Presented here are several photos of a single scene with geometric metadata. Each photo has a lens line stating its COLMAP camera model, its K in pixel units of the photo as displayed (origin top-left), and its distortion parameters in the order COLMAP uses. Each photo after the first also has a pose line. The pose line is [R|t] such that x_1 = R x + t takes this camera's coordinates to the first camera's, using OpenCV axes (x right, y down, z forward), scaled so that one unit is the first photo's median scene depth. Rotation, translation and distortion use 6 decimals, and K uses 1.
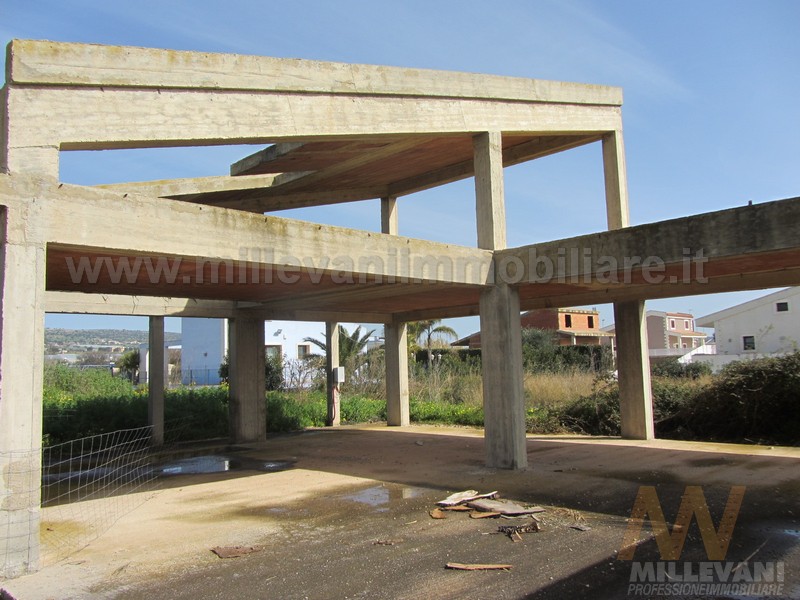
lens RADIAL K [[670.1, 0, 403.0], [0, 670.1, 301.6], [0, 0, 1]] dist [-0.032413, 0.001383]
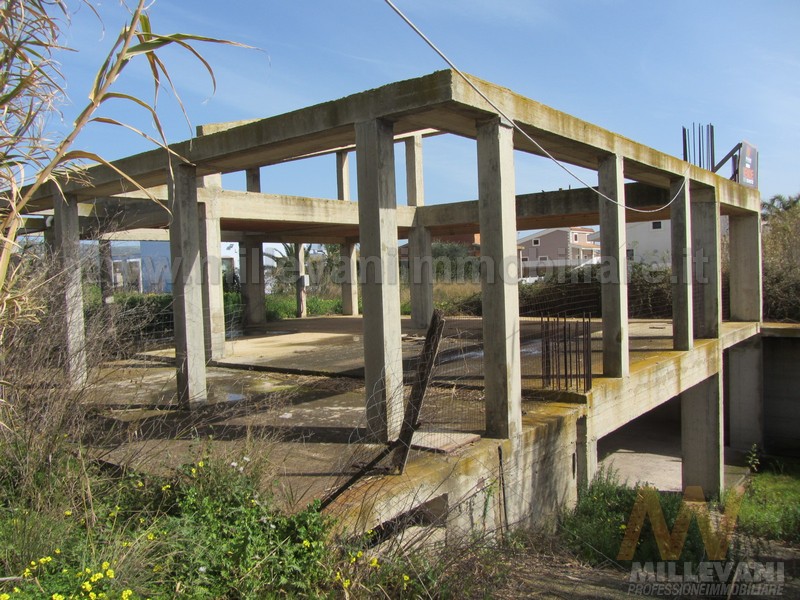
lens RADIAL K [[670.1, 0, 401.0], [0, 670.1, 298.5], [0, 0, 1]] dist [-0.032413, 0.001383]
pose [[0.993924, -0.009404, 0.109662, -0.096497], [-0.004740, 0.991761, 0.128012, -0.060326], [-0.109962, -0.127754, 0.985691, -0.732247]]
